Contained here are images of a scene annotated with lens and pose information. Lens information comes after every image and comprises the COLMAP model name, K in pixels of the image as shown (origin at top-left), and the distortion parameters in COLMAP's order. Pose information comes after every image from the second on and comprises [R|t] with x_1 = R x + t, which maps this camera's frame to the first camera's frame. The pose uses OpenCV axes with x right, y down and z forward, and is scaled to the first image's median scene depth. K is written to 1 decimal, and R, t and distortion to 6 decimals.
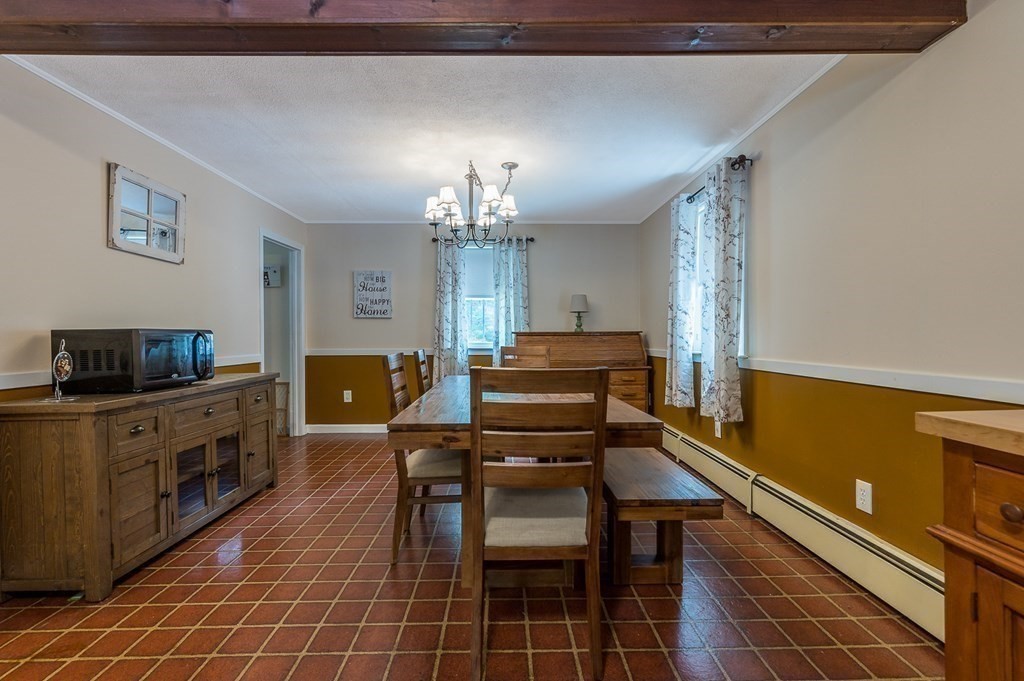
lens RADIAL K [[462.6, 0, 509.2], [0, 462.6, 340.9], [0, 0, 1]] dist [-0.002265, 0.001255]
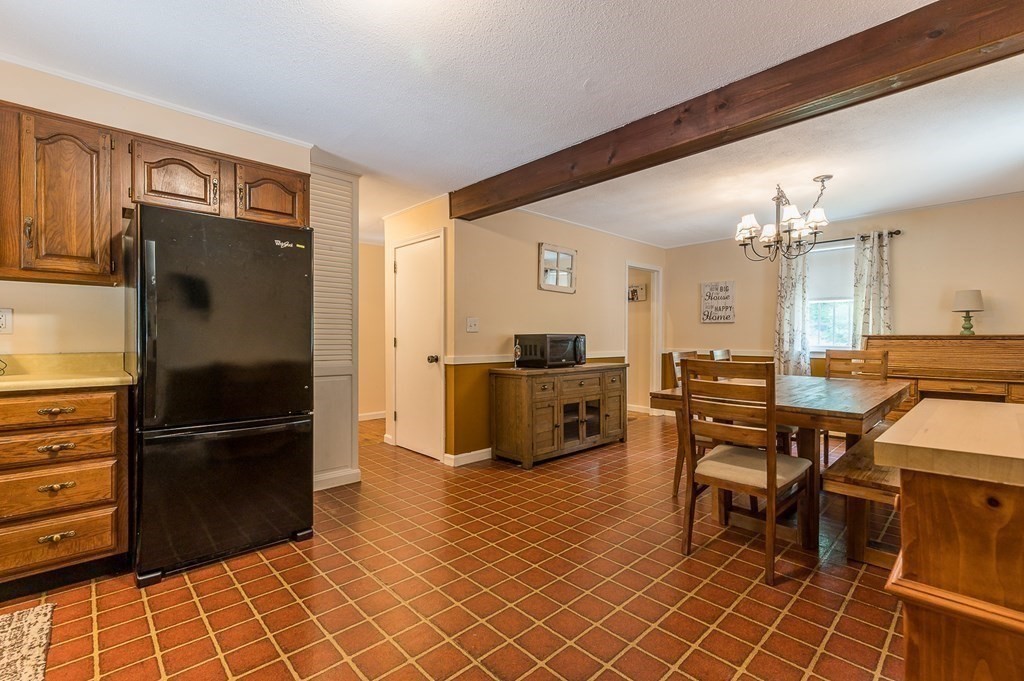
lens RADIAL K [[462.6, 0, 511.8], [0, 462.6, 339.4], [0, 0, 1]] dist [-0.002265, 0.001255]
pose [[0.680142, 0.008816, -0.733028, 0.388805], [-0.013301, 0.999911, -0.000316, -0.001446], [0.732960, 0.009965, 0.680199, -0.307840]]
